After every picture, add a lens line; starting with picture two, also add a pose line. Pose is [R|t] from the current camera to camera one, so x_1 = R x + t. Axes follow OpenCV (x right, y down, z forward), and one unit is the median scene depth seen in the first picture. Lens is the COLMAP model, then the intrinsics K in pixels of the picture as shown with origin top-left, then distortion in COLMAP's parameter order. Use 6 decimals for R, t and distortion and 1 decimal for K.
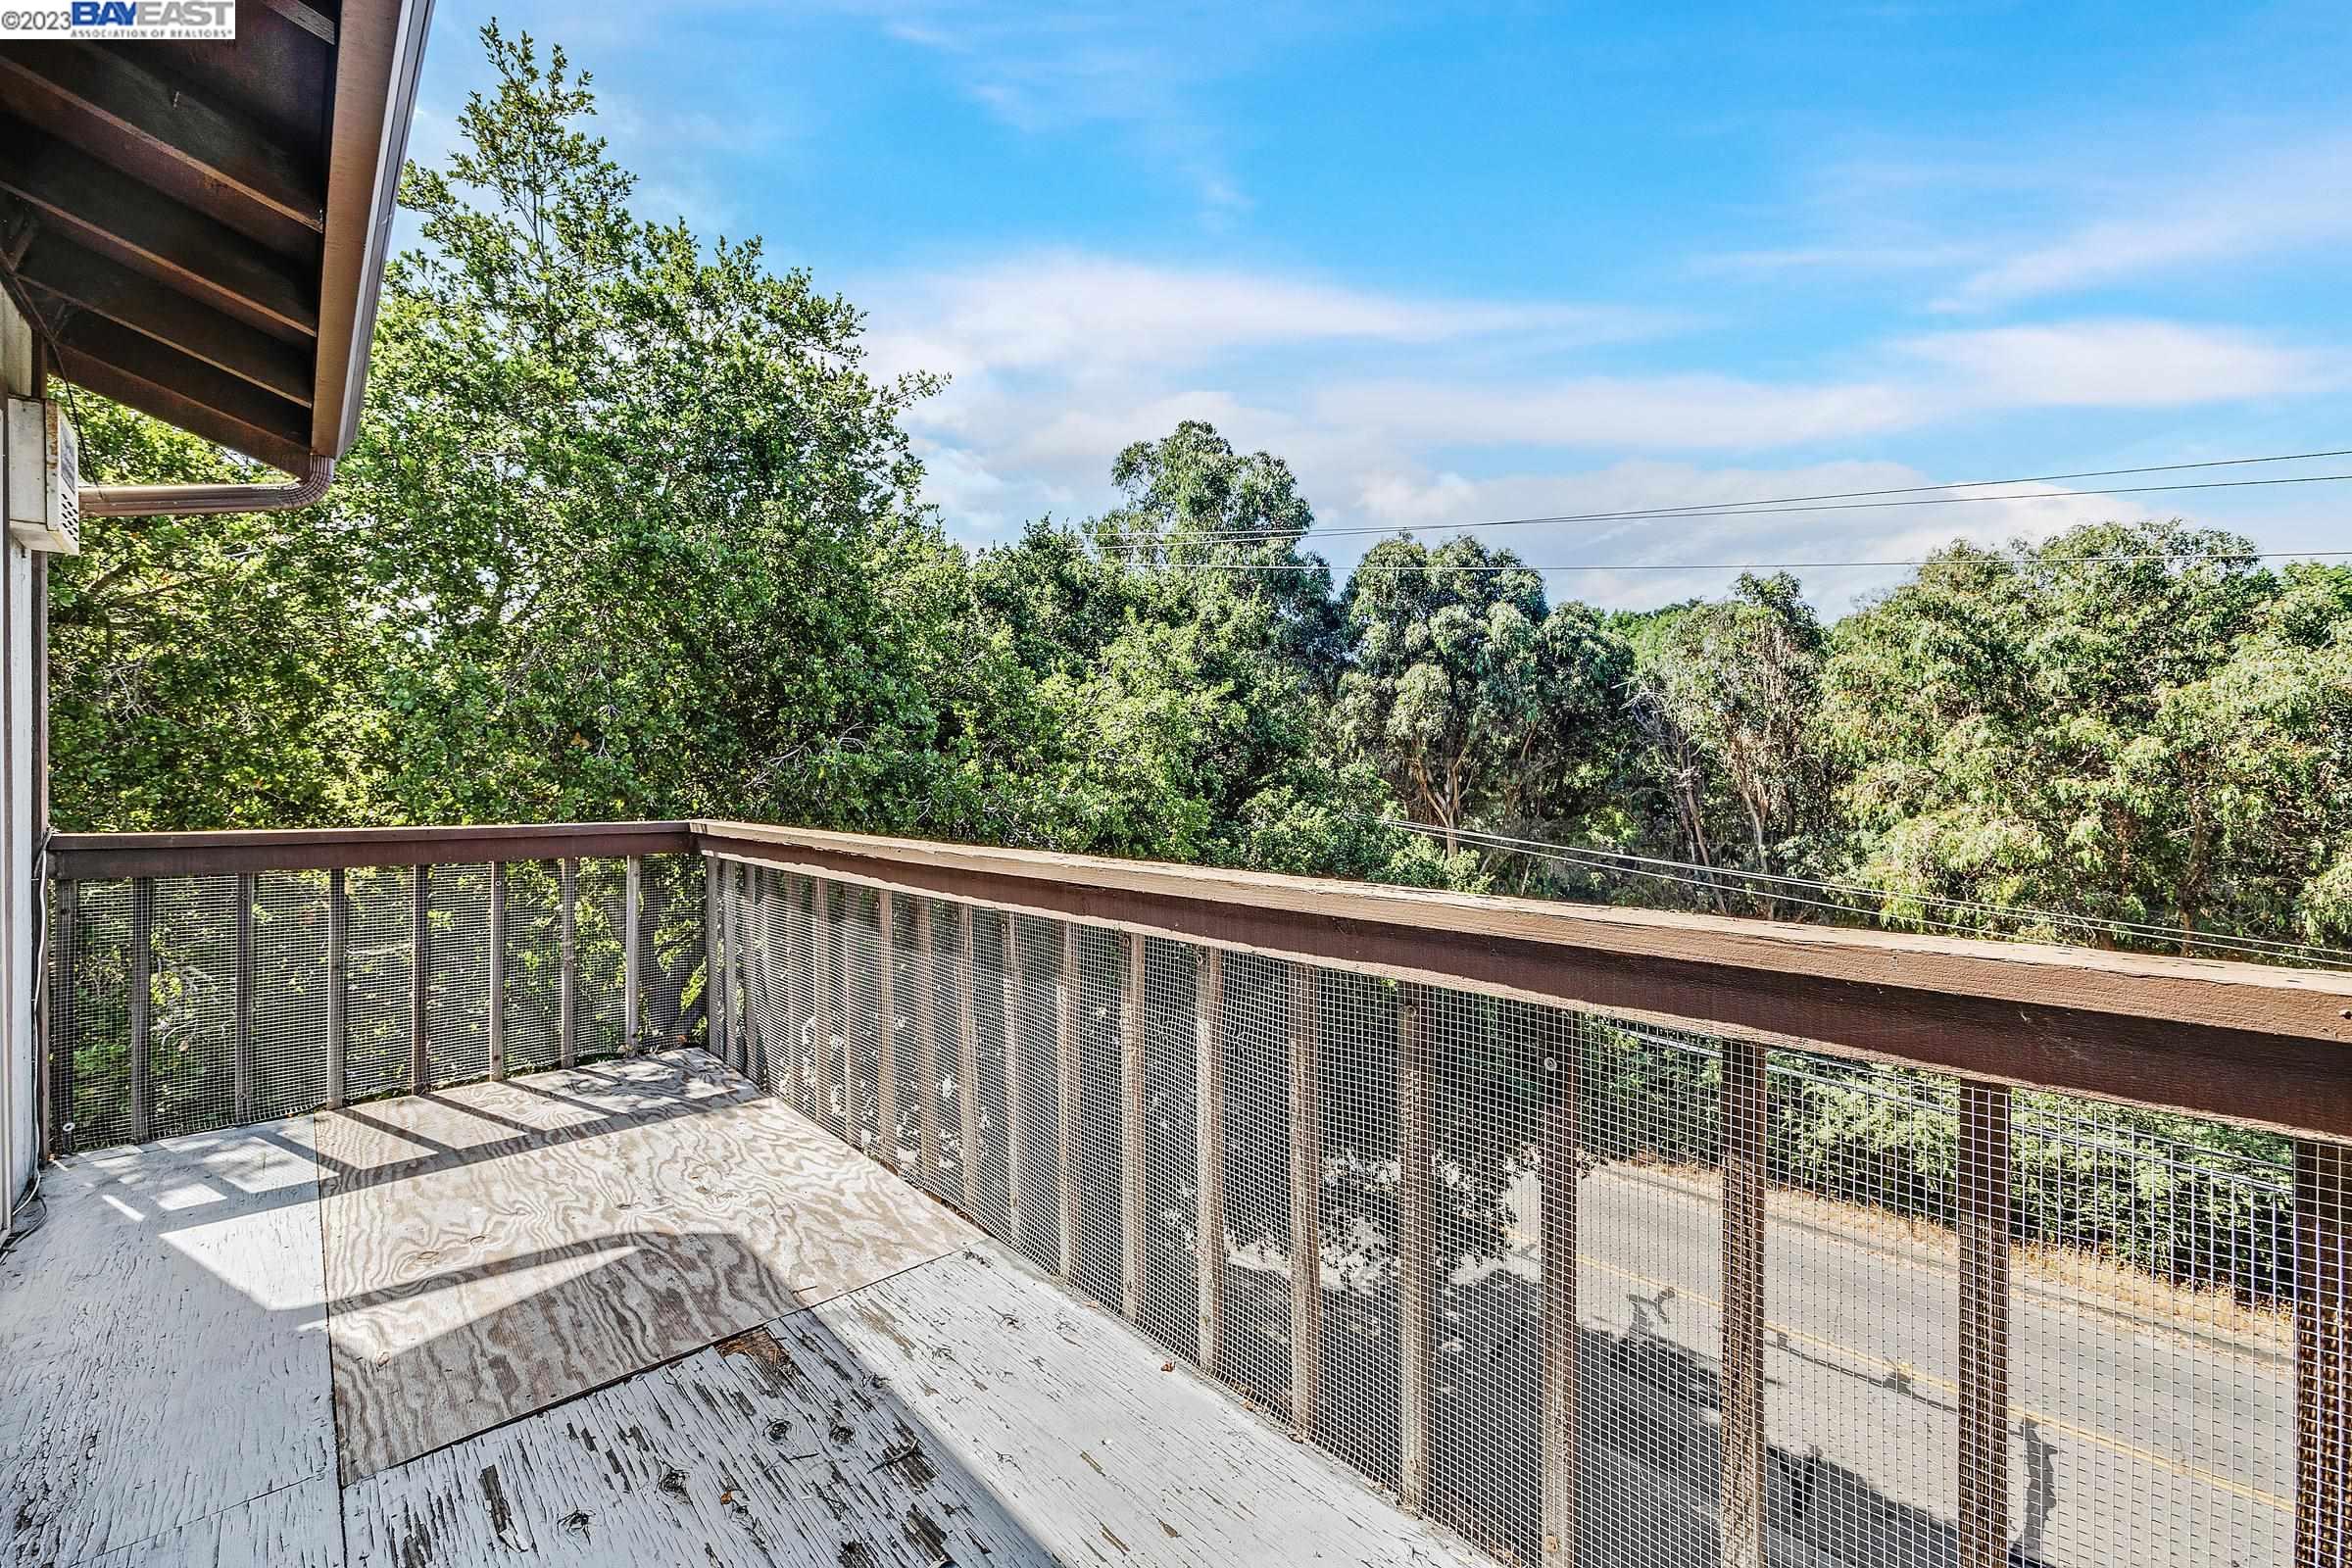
lens RADIAL K [[937.7, 0, 1183.1], [0, 937.7, 782.7], [0, 0, 1]] dist [0.000183, -0.000035]
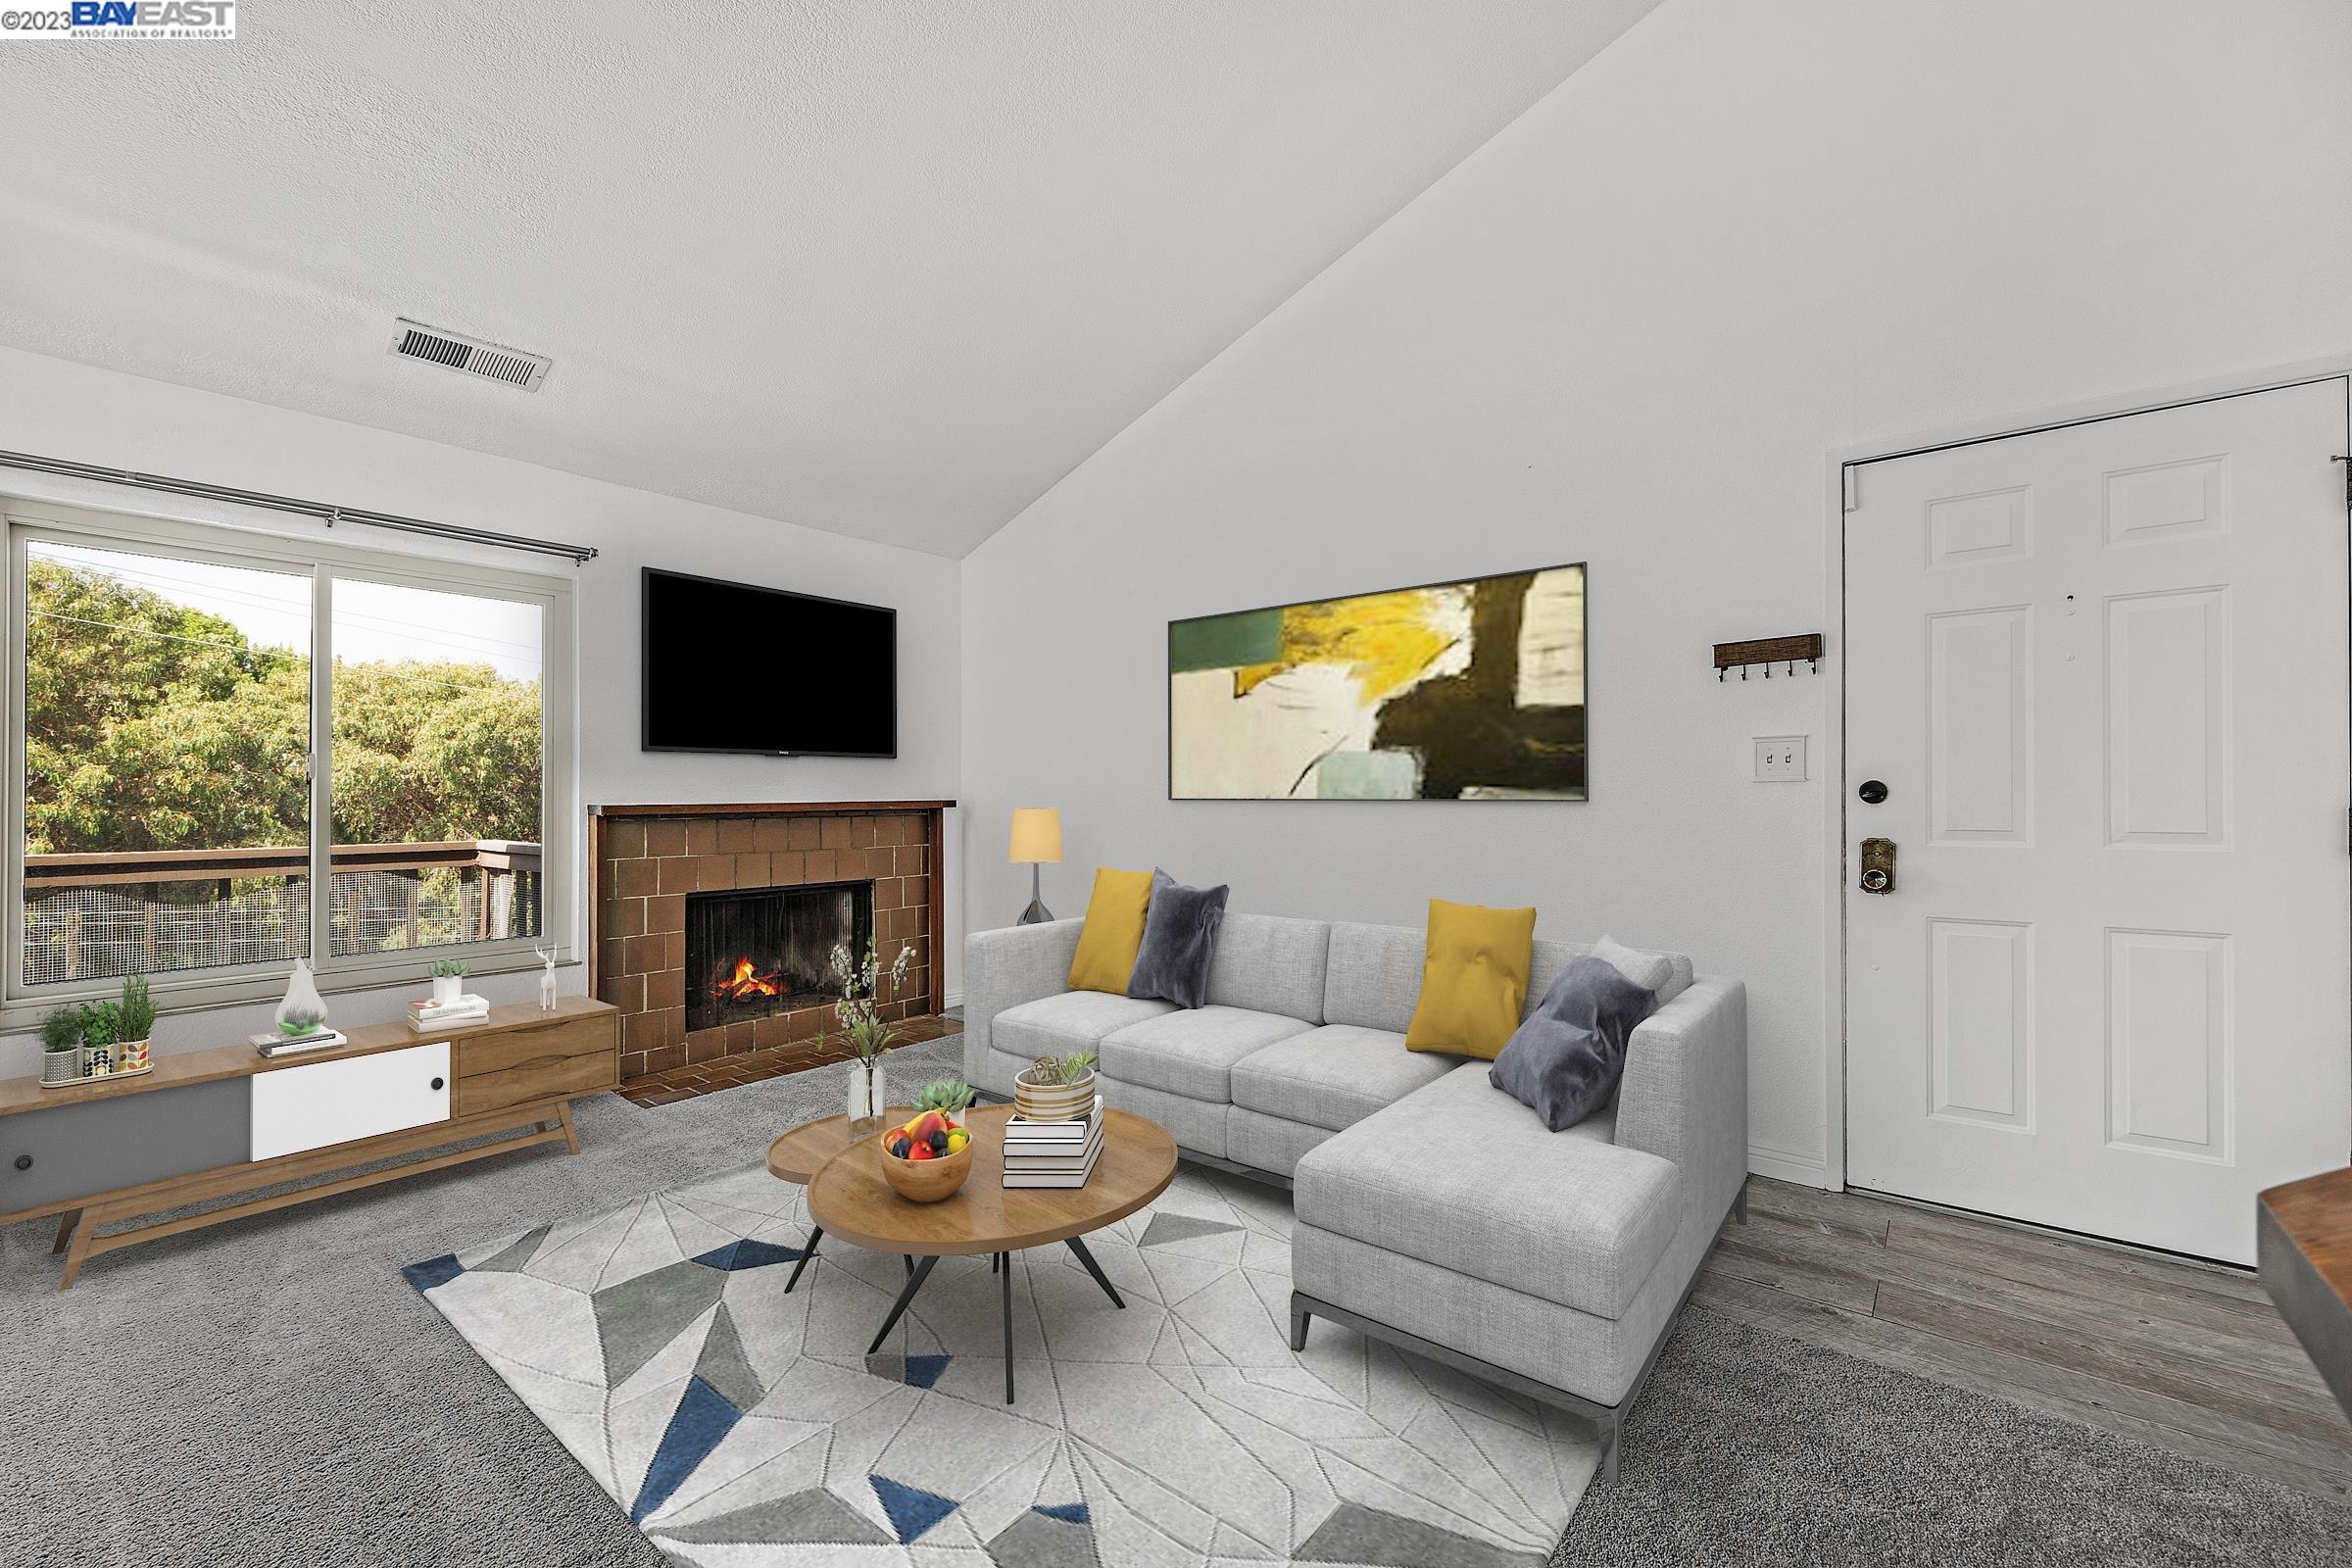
lens RADIAL K [[937.7, 0, 1177.9], [0, 937.7, 784.0], [0, 0, 1]] dist [0.000183, -0.000035]
pose [[-0.127848, 0.015242, 0.991677, -0.251914], [0.000505, 0.999883, -0.015303, -0.007216], [-0.991794, -0.001456, -0.127841, -0.146056]]
